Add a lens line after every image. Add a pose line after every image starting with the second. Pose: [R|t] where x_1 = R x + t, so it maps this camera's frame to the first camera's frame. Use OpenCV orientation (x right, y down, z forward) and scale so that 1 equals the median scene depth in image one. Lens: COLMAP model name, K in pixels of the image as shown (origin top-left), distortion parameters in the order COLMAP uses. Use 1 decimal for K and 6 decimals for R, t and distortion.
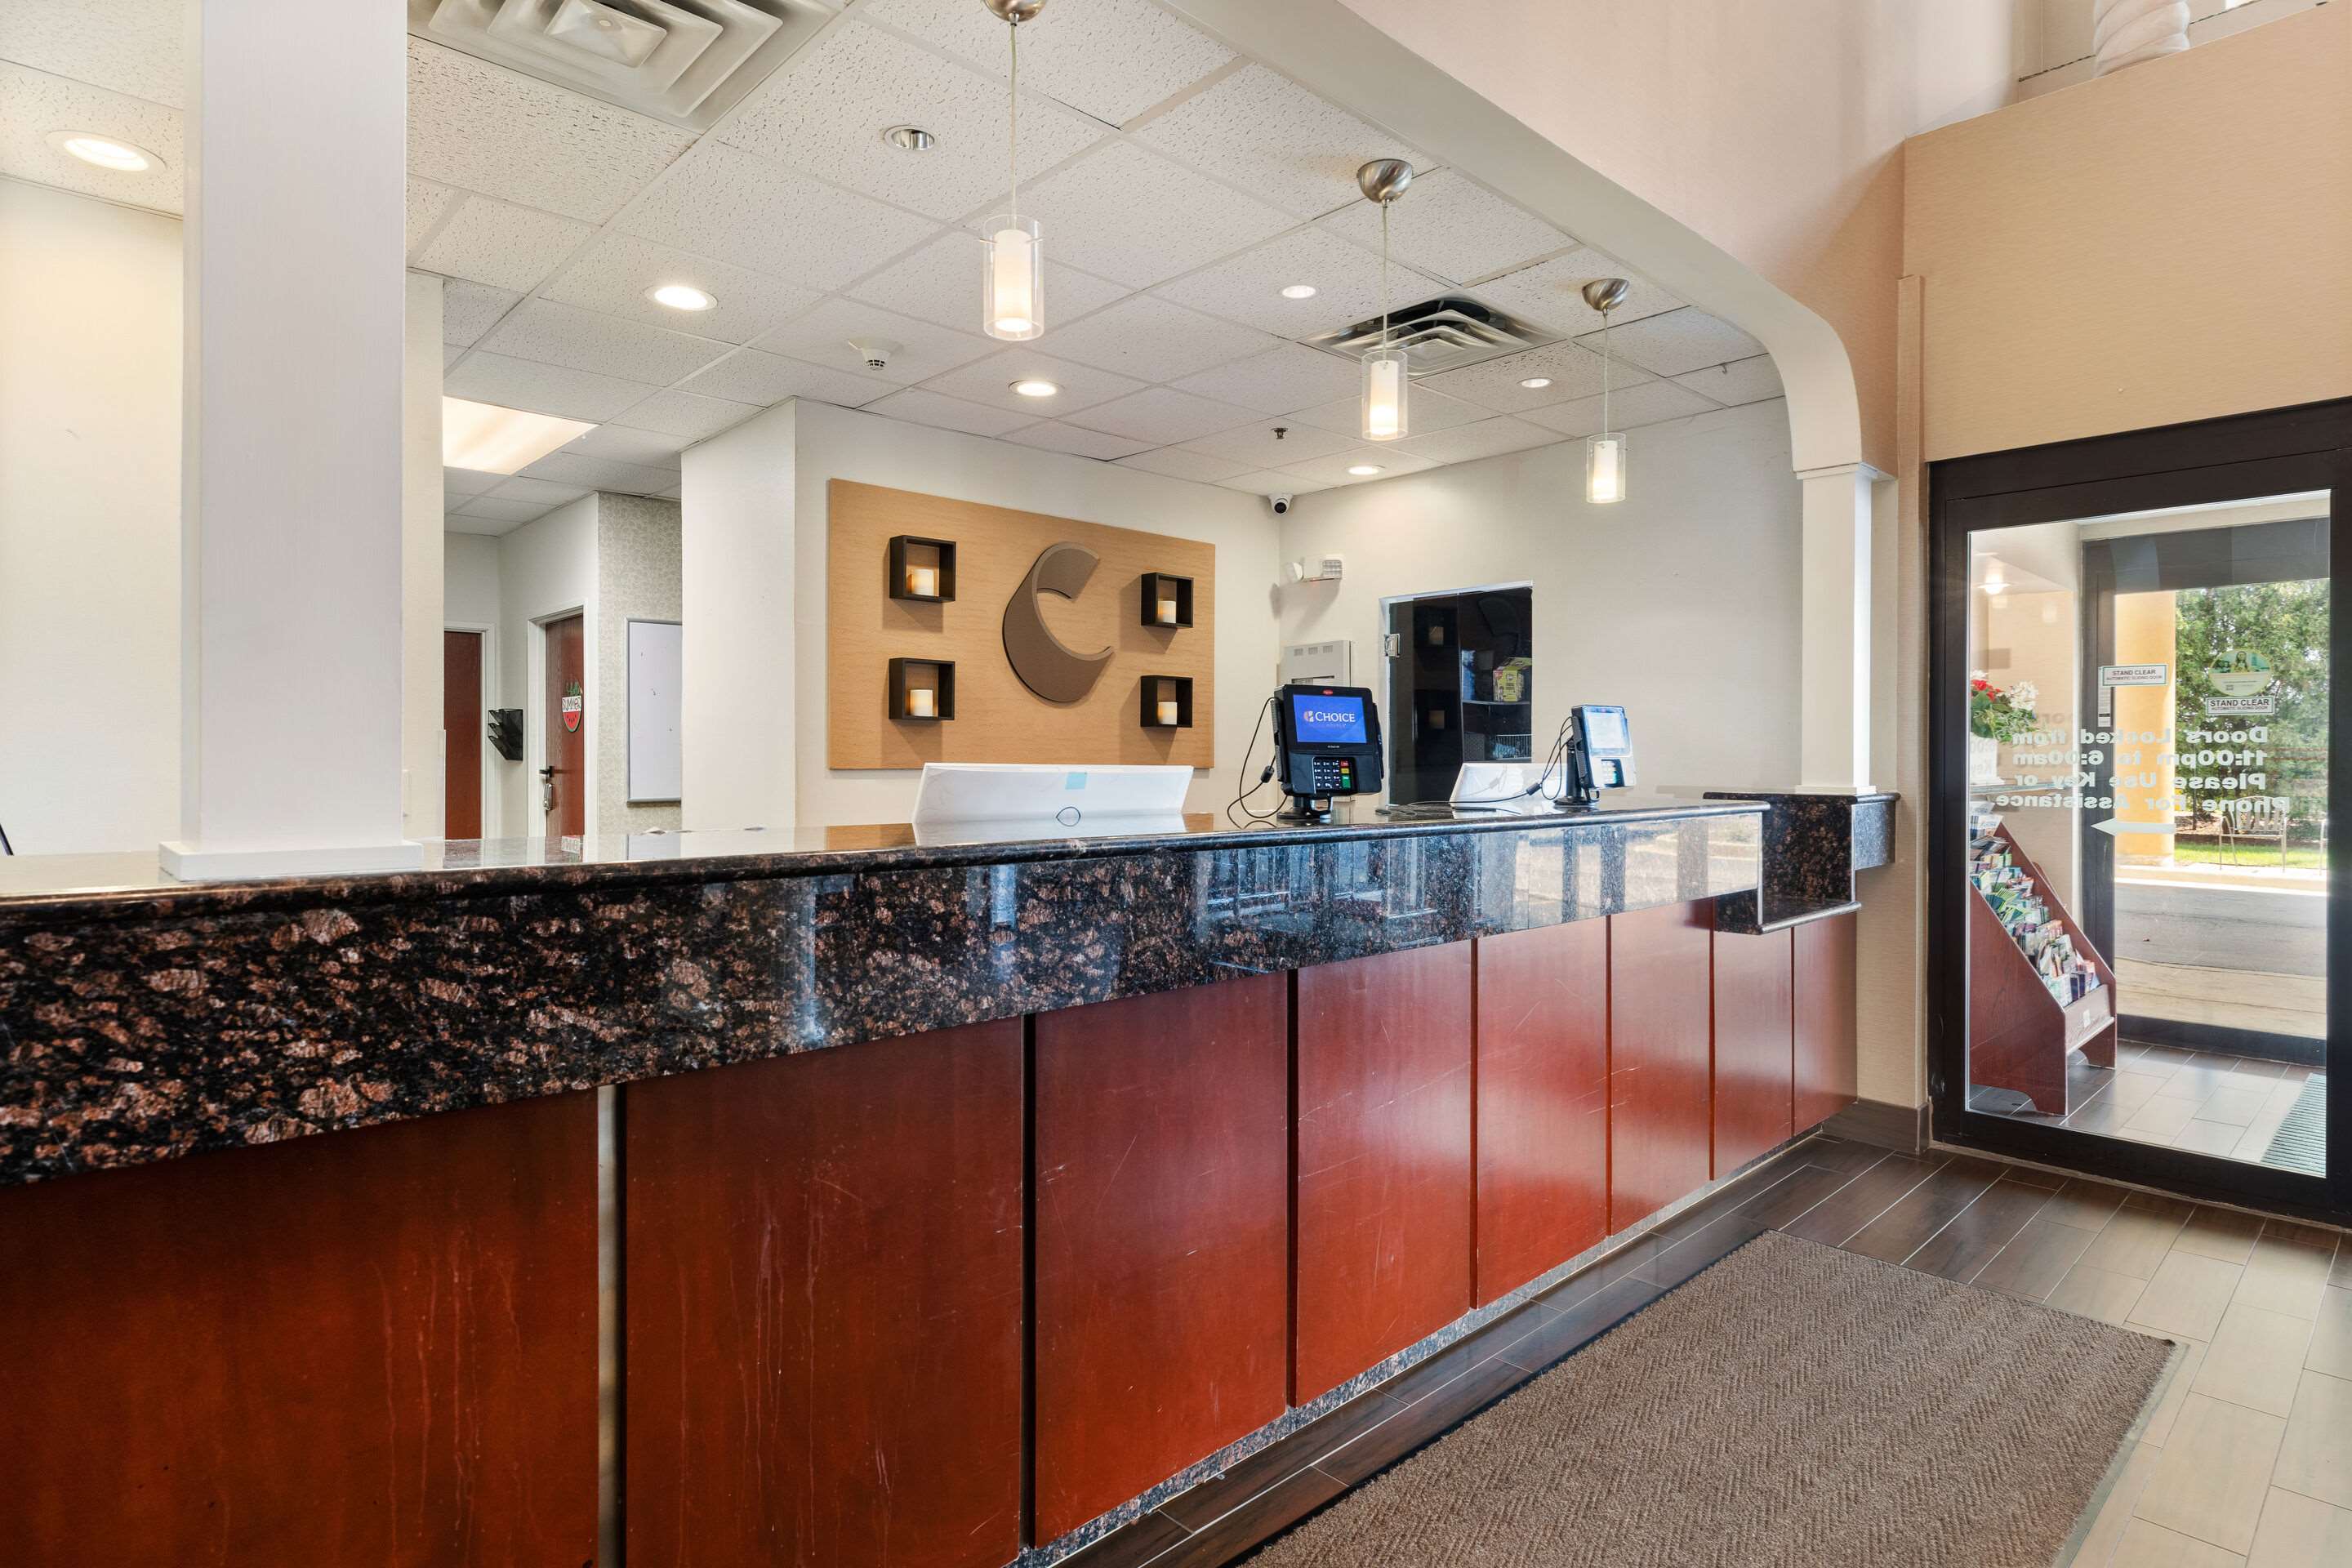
lens RADIAL K [[1247.1, 0, 1176.6], [0, 1247.1, 775.8], [0, 0, 1]] dist [-0.003474, -0.000199]
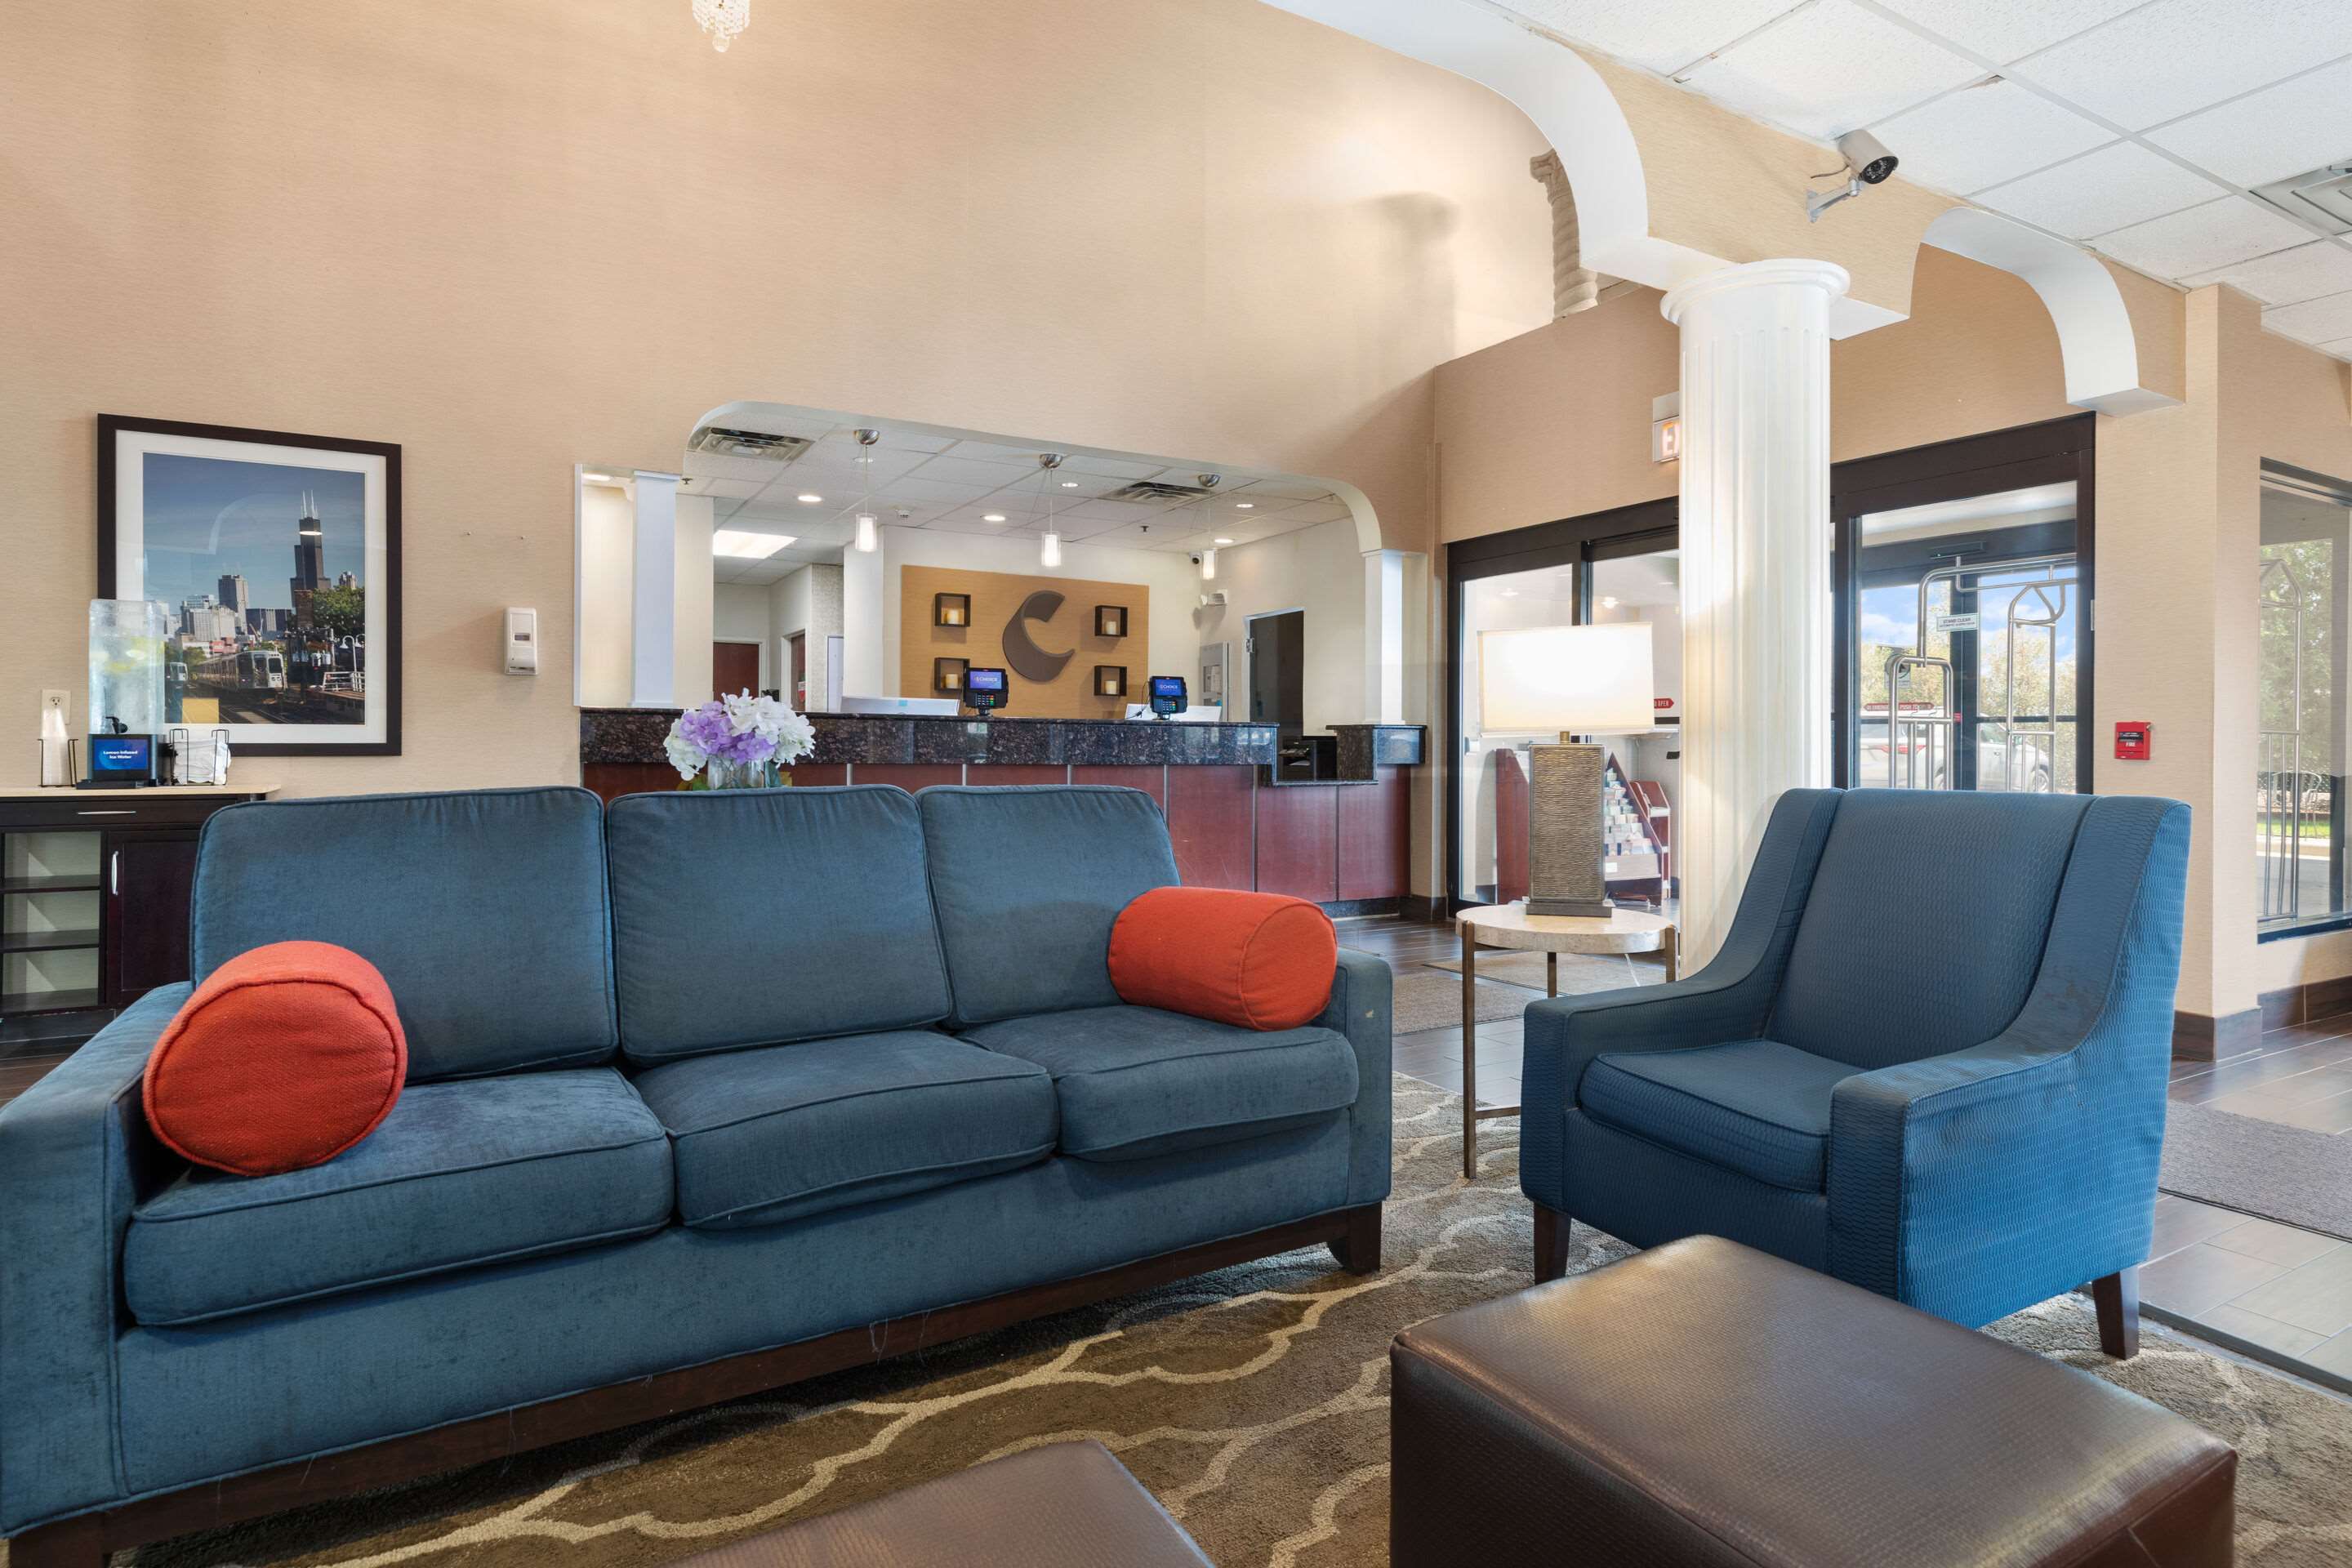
lens RADIAL K [[1247.1, 0, 1176.6], [0, 1247.1, 769.4], [0, 0, 1]] dist [-0.003474, -0.000199]
pose [[0.974218, 0.008632, -0.225445, 0.501846], [-0.008285, 0.999963, 0.002482, 0.061536], [0.225458, -0.000550, 0.974253, -0.689574]]
